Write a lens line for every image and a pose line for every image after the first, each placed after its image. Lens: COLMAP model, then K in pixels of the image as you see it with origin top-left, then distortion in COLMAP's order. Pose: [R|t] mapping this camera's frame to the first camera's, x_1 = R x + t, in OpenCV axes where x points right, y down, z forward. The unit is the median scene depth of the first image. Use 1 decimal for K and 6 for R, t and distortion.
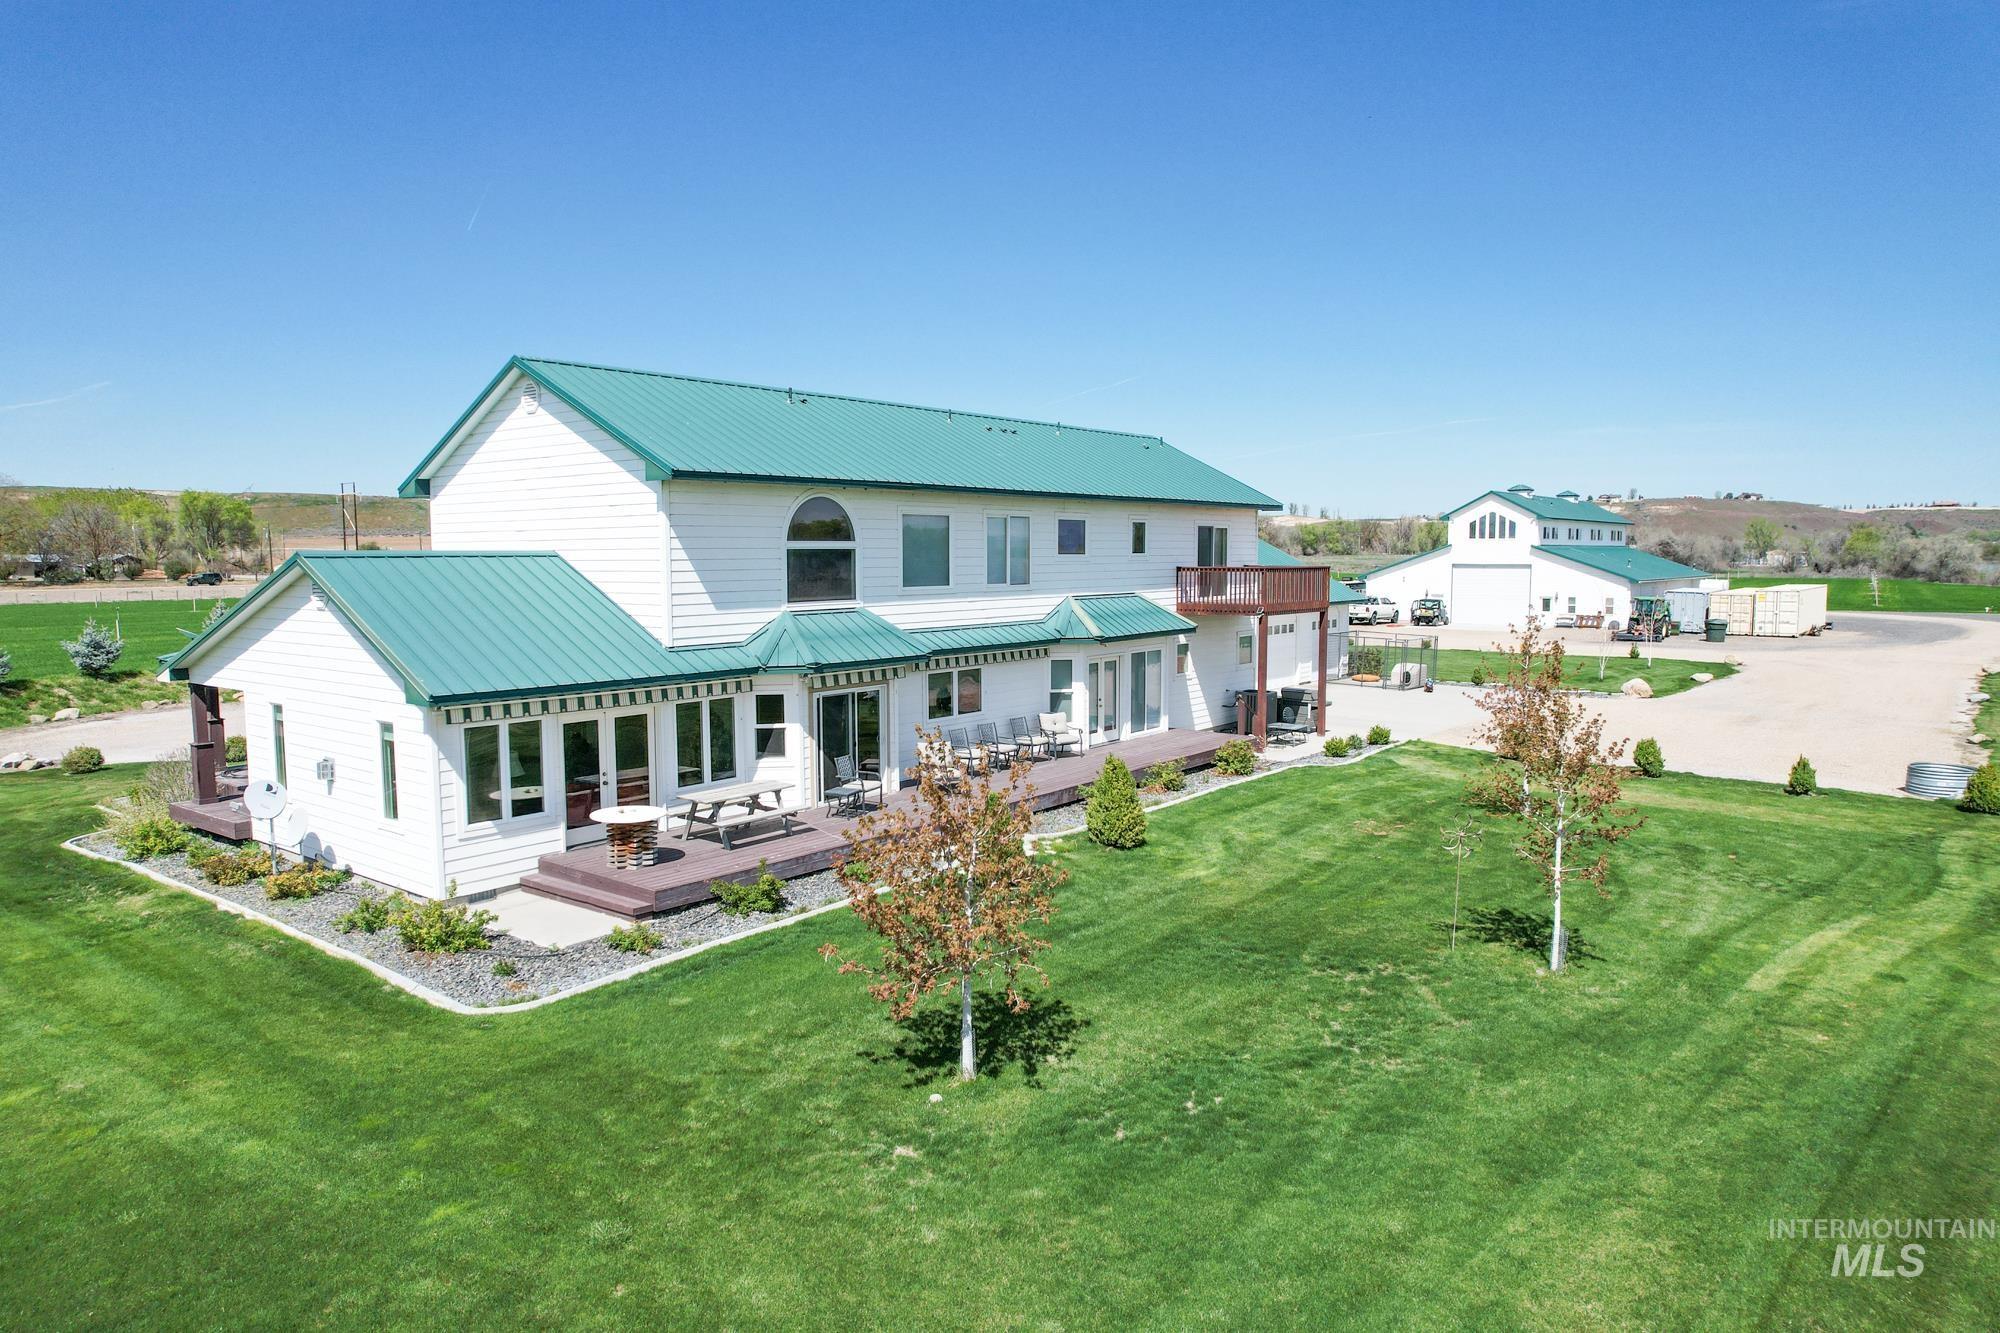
lens RADIAL K [[1283.0, 0, 997.5], [0, 1283.0, 680.2], [0, 0, 1]] dist [-0.075772, 0.078202]
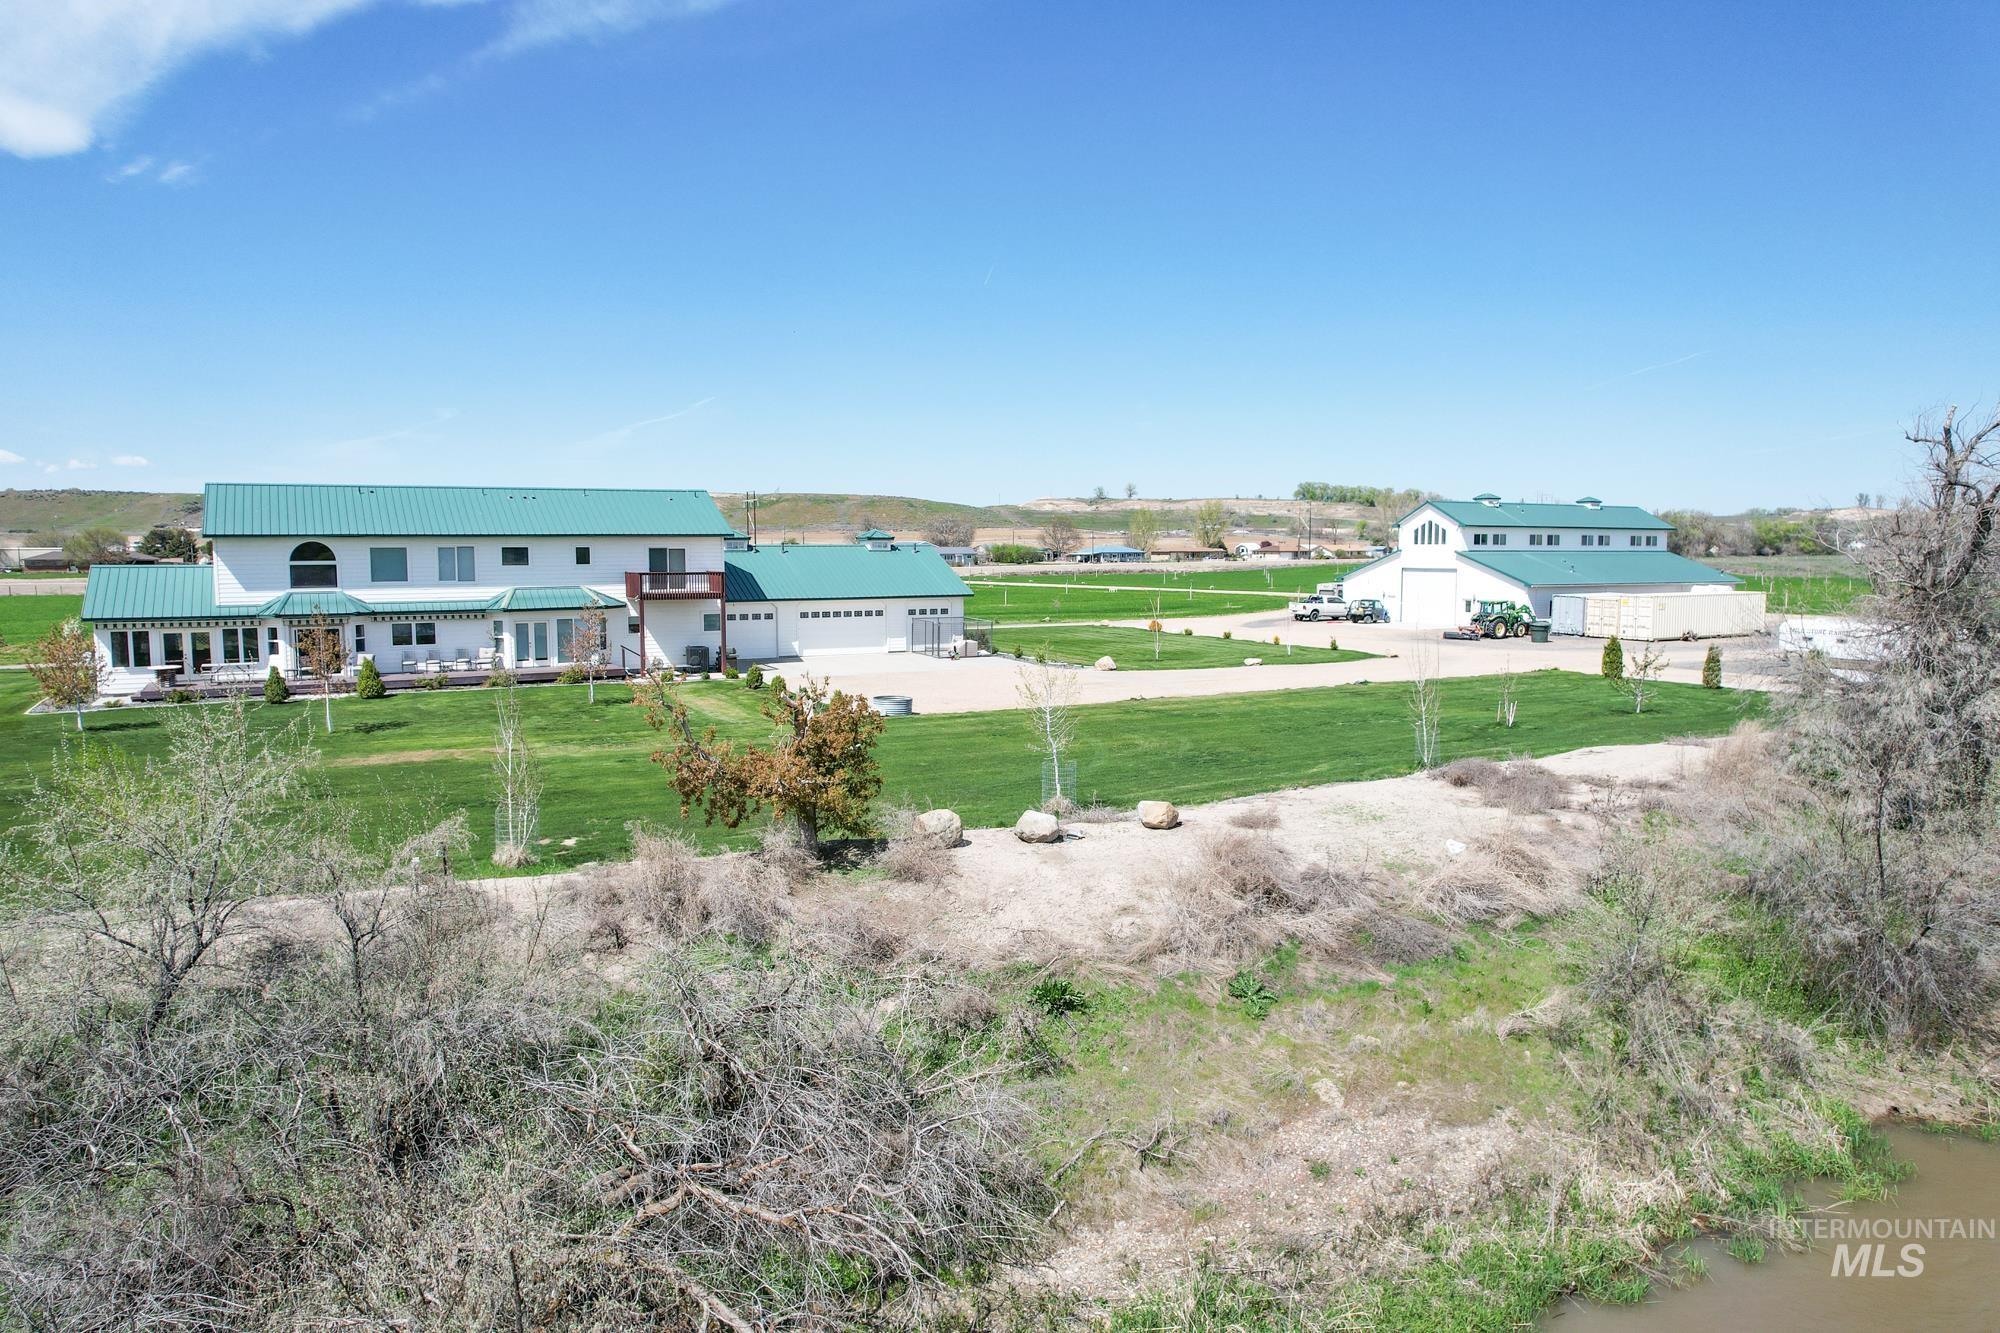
lens RADIAL K [[1283.0, 0, 997.5], [0, 1283.0, 680.2], [0, 0, 1]] dist [-0.075772, 0.078202]
pose [[0.923274, 0.042715, -0.381759, 1.320672], [-0.040954, 0.999080, 0.012740, 0.016760], [0.381952, 0.003872, 0.924174, -0.423709]]
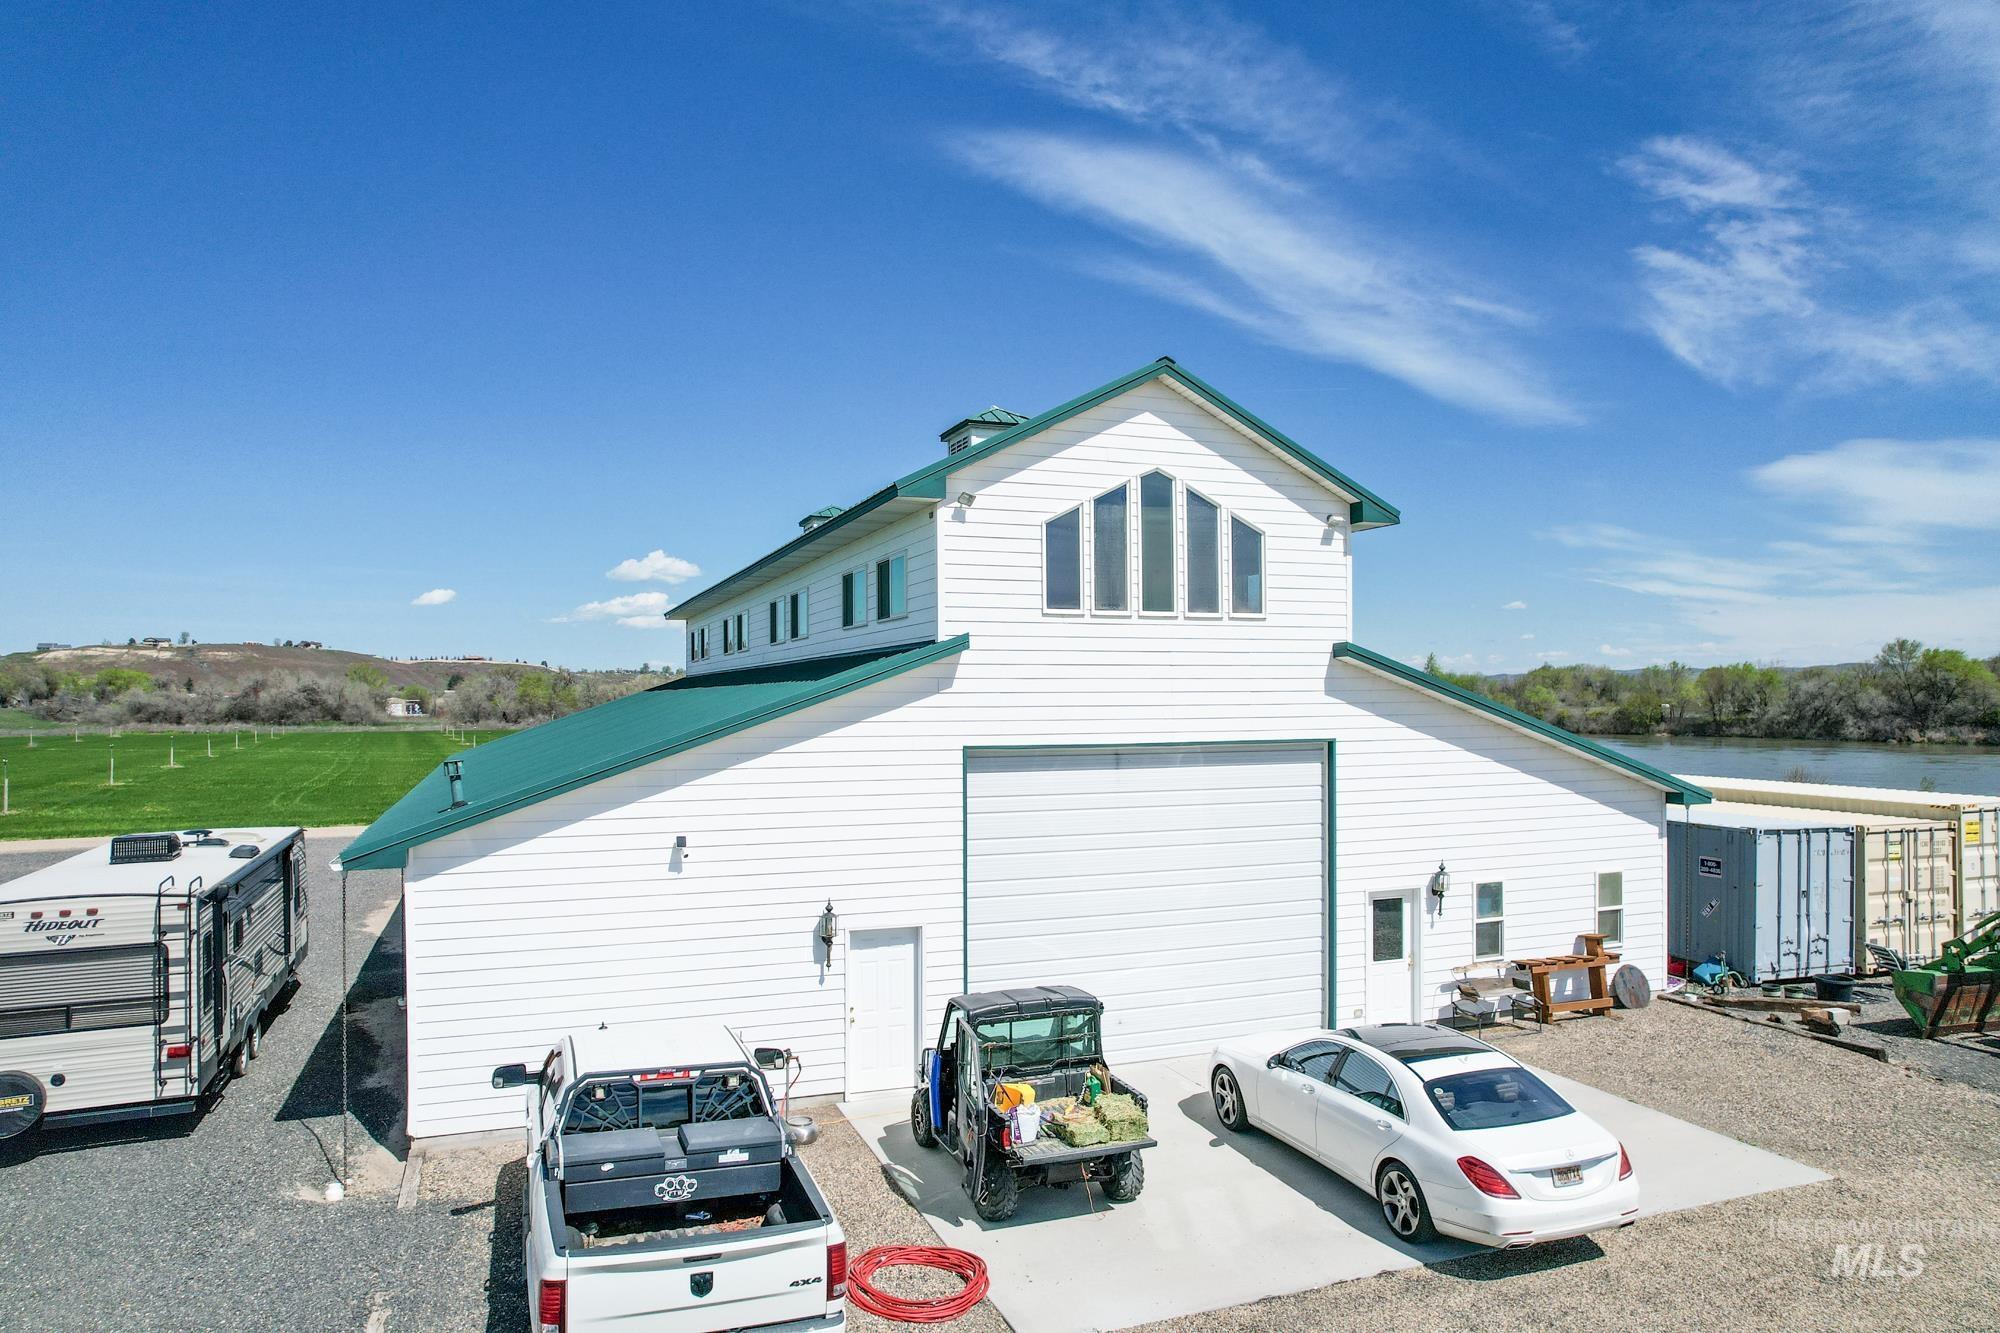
lens RADIAL K [[1283.0, 0, 997.5], [0, 1283.0, 680.2], [0, 0, 1]] dist [-0.075772, 0.078202]
pose [[0.495598, 0.009098, 0.868504, 0.594237], [0.093984, 0.993512, -0.064037, -0.257281], [-0.863452, 0.113362, 0.491528, 2.611588]]
